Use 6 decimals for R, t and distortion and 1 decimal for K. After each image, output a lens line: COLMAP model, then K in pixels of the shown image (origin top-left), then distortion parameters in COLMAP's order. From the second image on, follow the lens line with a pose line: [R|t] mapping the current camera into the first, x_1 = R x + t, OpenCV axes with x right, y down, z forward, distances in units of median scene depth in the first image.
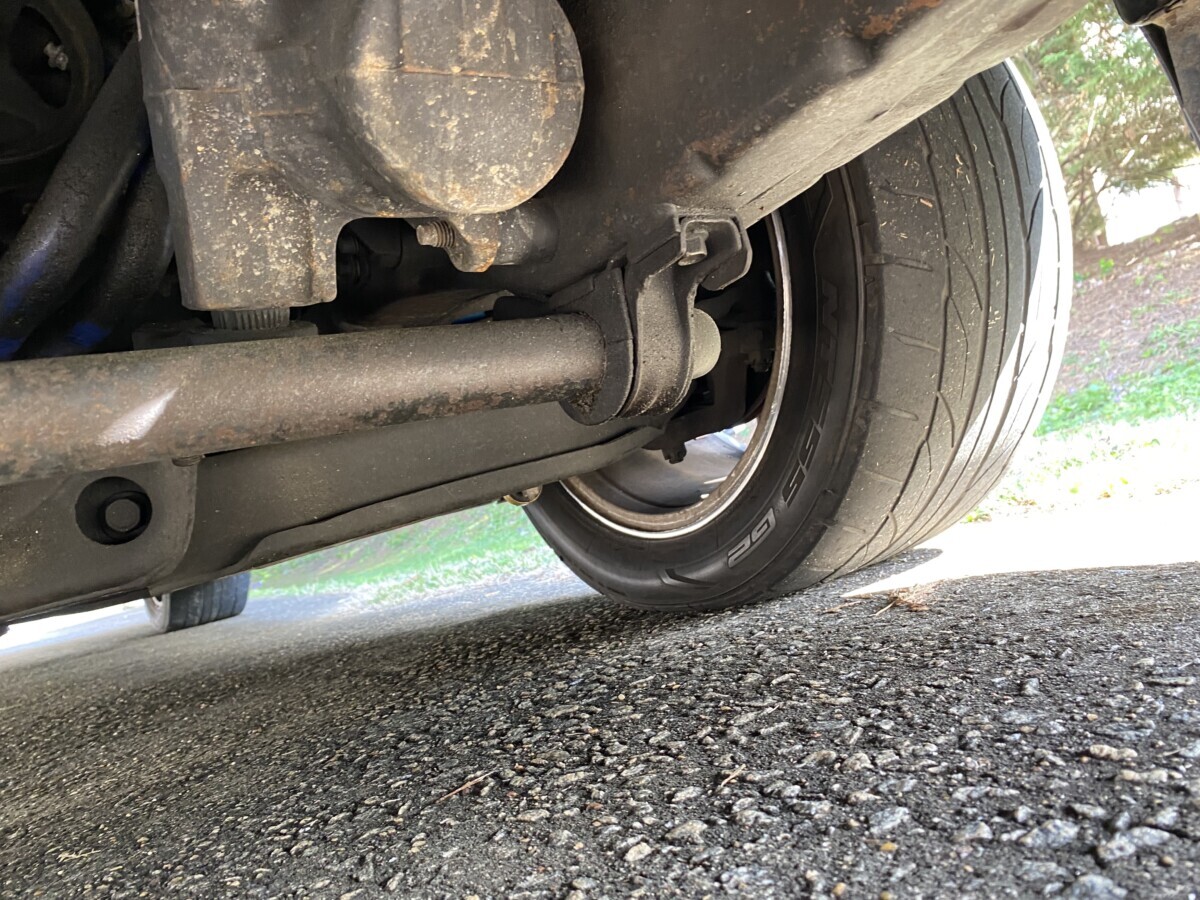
lens RADIAL K [[896.0, 0, 598.4], [0, 896.0, 440.4], [0, 0, 1]] dist [0.029594, -0.029054]
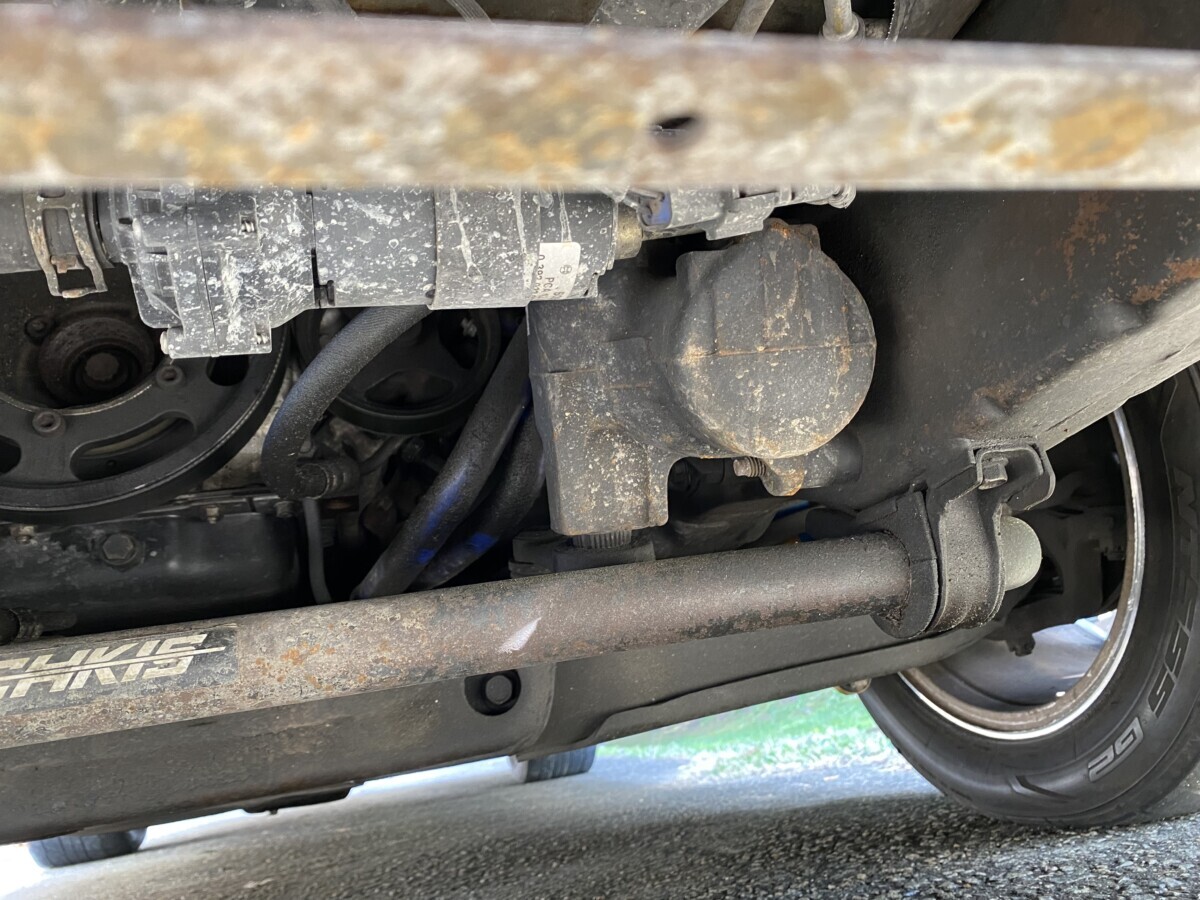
lens RADIAL K [[923.8, 0, 592.0], [0, 923.8, 430.9], [0, 0, 1]] dist [0.035209, -0.043038]
pose [[0.928871, -0.042113, -0.368001, 0.046355], [-0.020687, 0.986067, -0.165059, -0.047886], [0.369824, 0.160931, 0.915058, -0.116317]]
